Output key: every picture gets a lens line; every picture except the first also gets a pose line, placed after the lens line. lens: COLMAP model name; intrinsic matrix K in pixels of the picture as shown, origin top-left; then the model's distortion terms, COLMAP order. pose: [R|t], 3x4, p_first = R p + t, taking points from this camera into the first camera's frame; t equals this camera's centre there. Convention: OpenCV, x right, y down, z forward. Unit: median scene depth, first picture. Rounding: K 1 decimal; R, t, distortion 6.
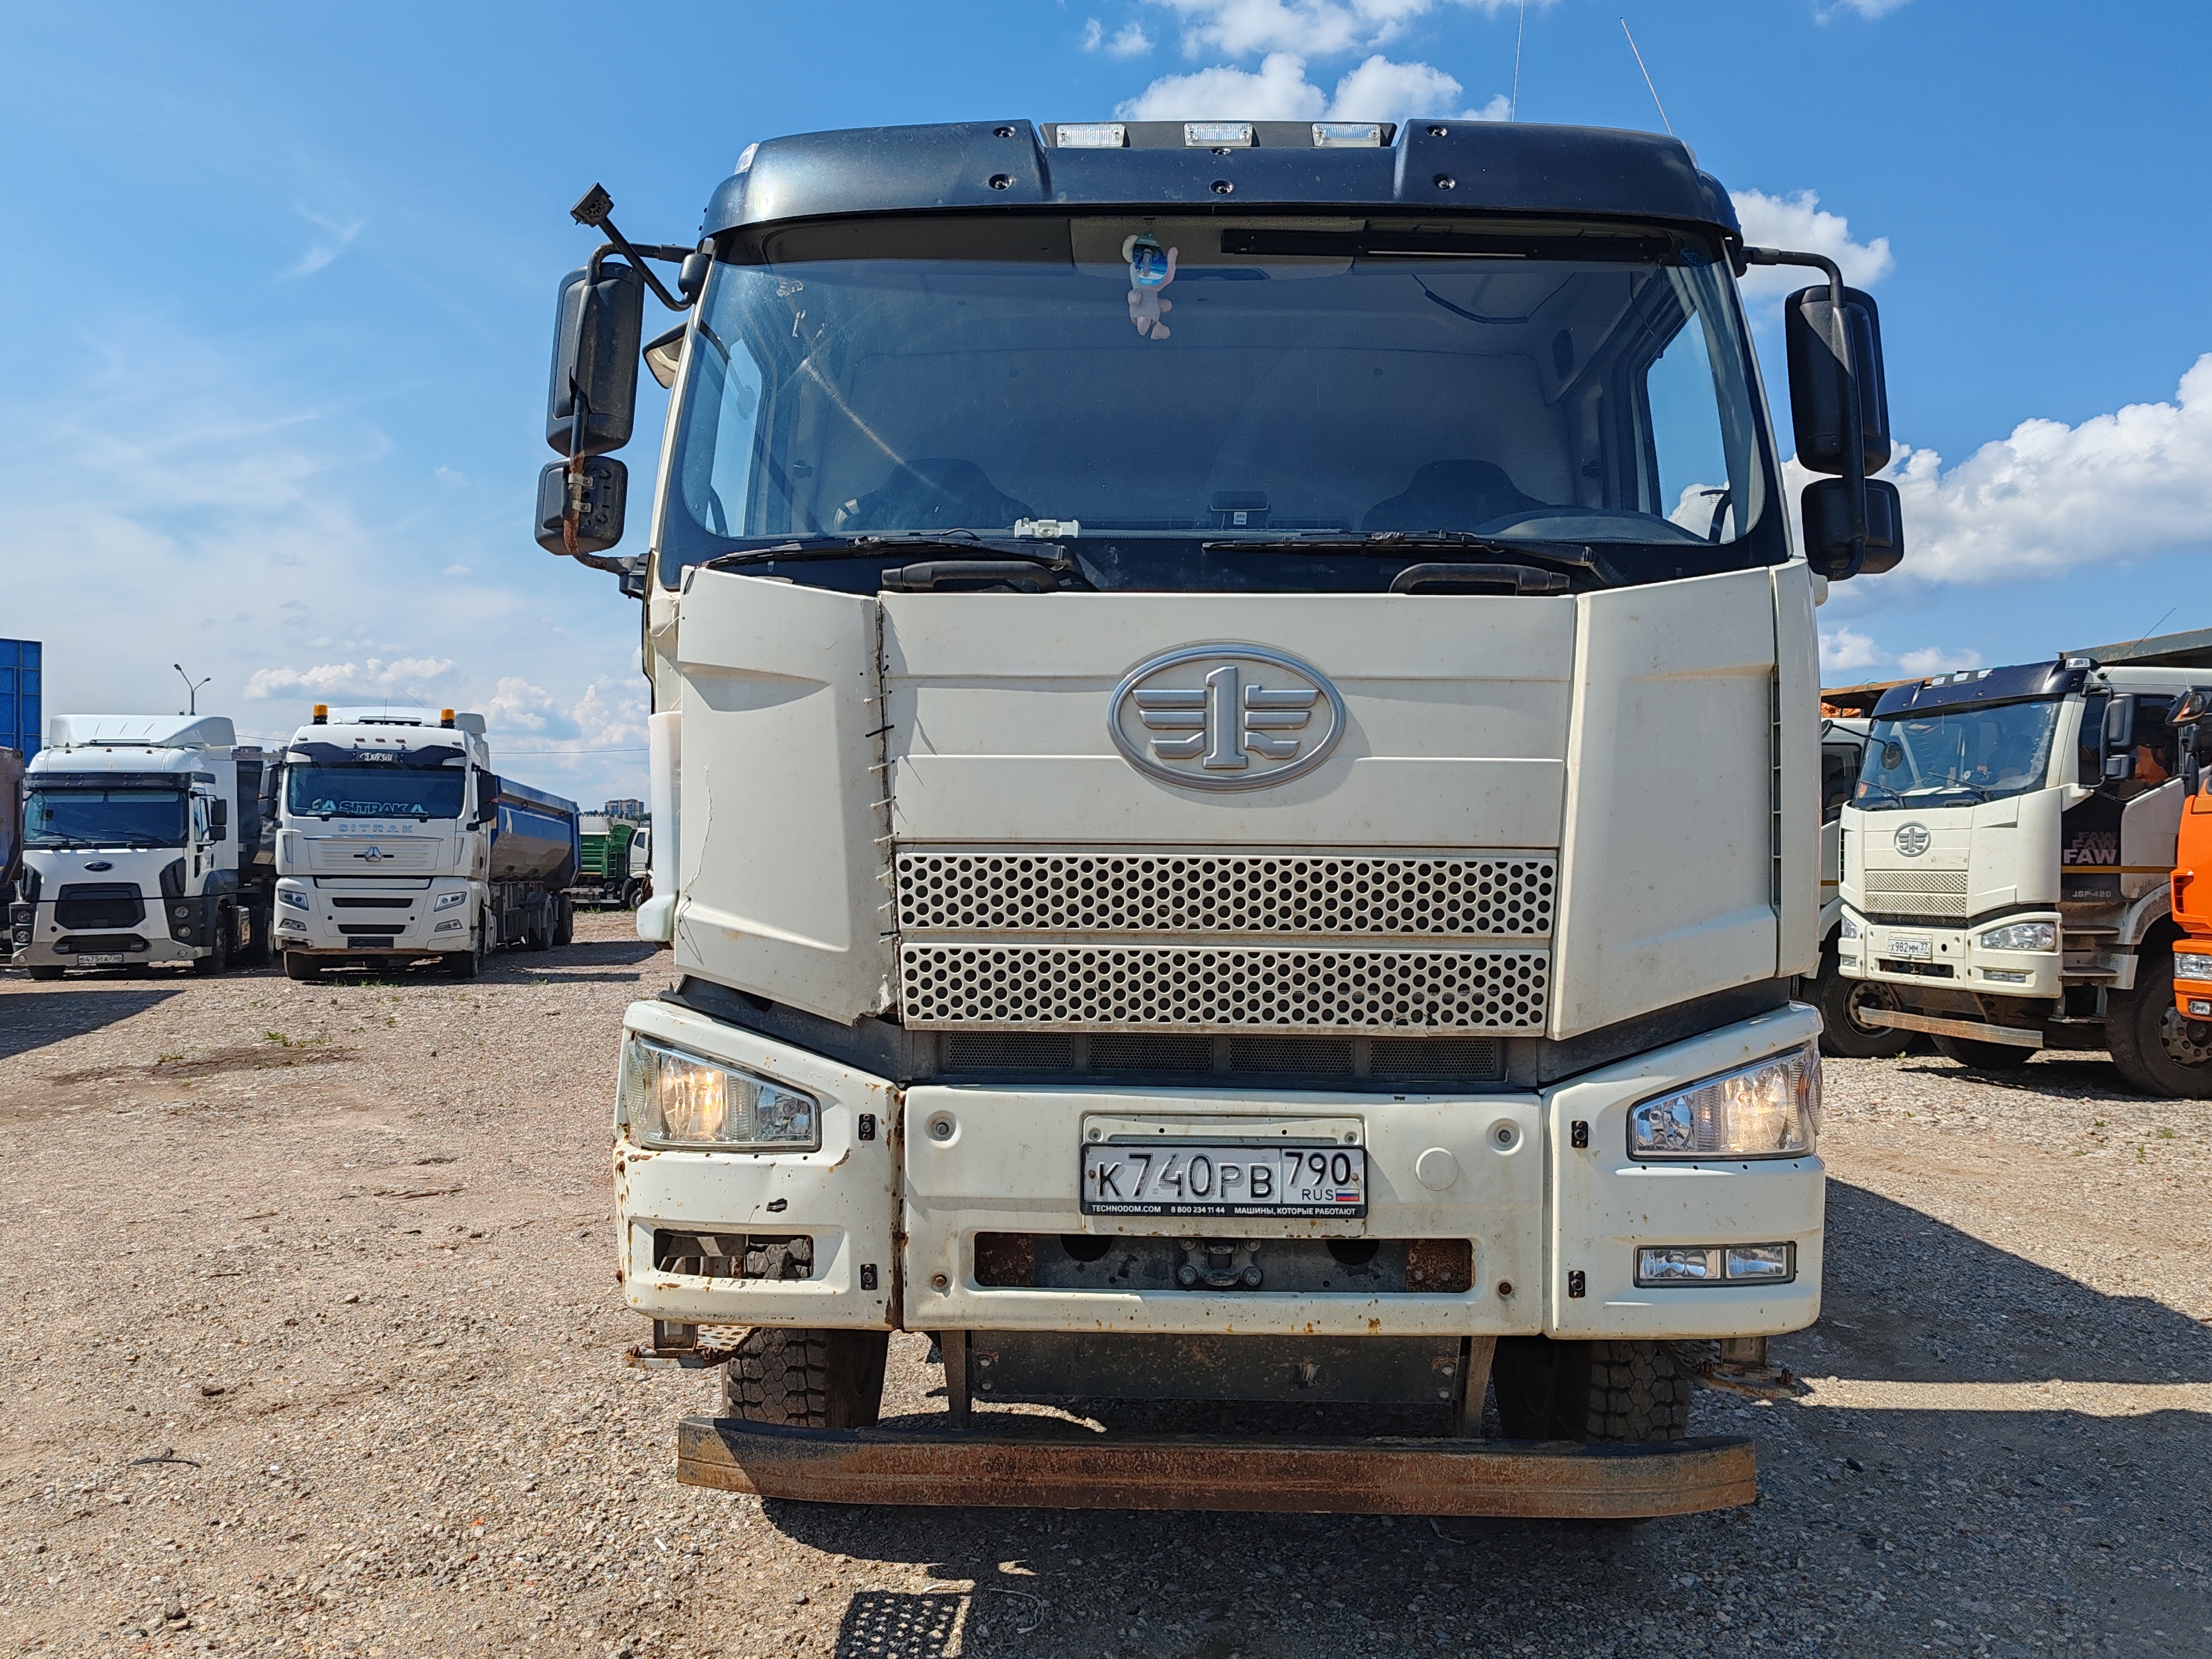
lens RADIAL K [[1700.2, 0, 1098.1], [0, 1700.2, 829.6], [0, 0, 1]] dist [0.023538, -0.011336]
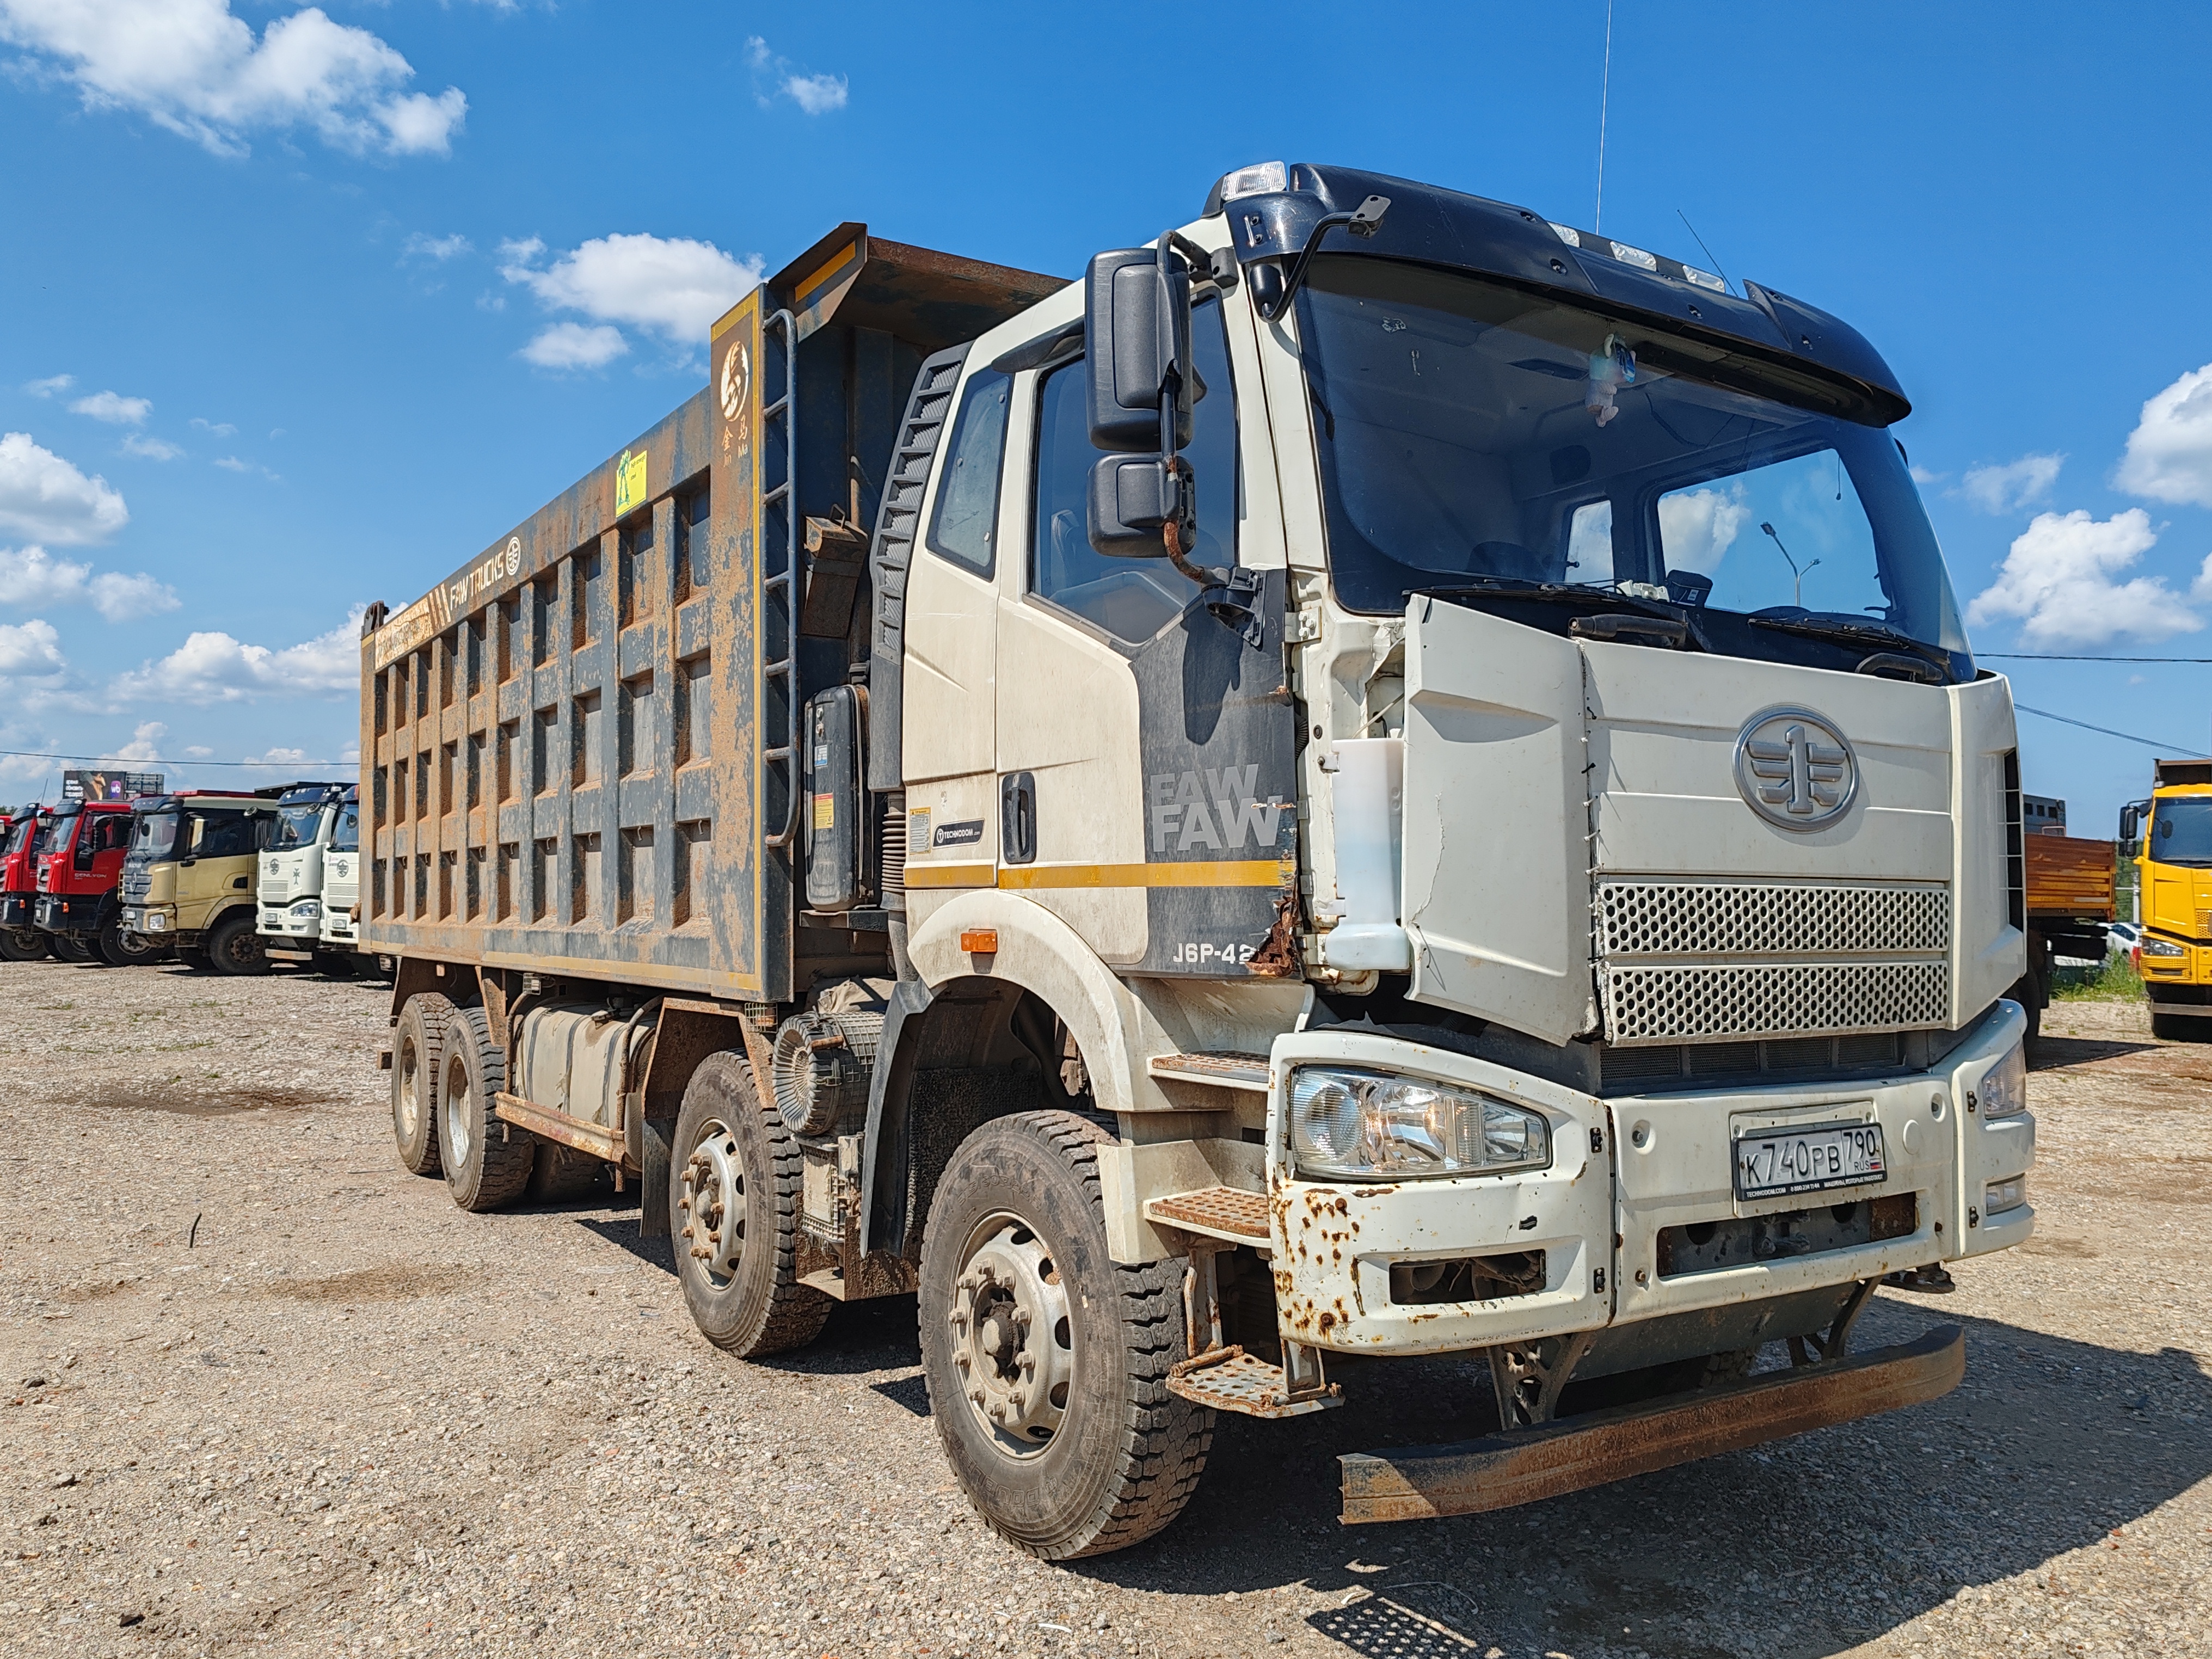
lens RADIAL K [[1700.2, 0, 1088.2], [0, 1700.2, 836.0], [0, 0, 1]] dist [0.023538, -0.011336]
pose [[0.828588, 0.019644, 0.559514, -0.990857], [-0.014665, 0.999803, -0.013385, 0.003295], [-0.559667, 0.002885, 0.828713, 0.290252]]
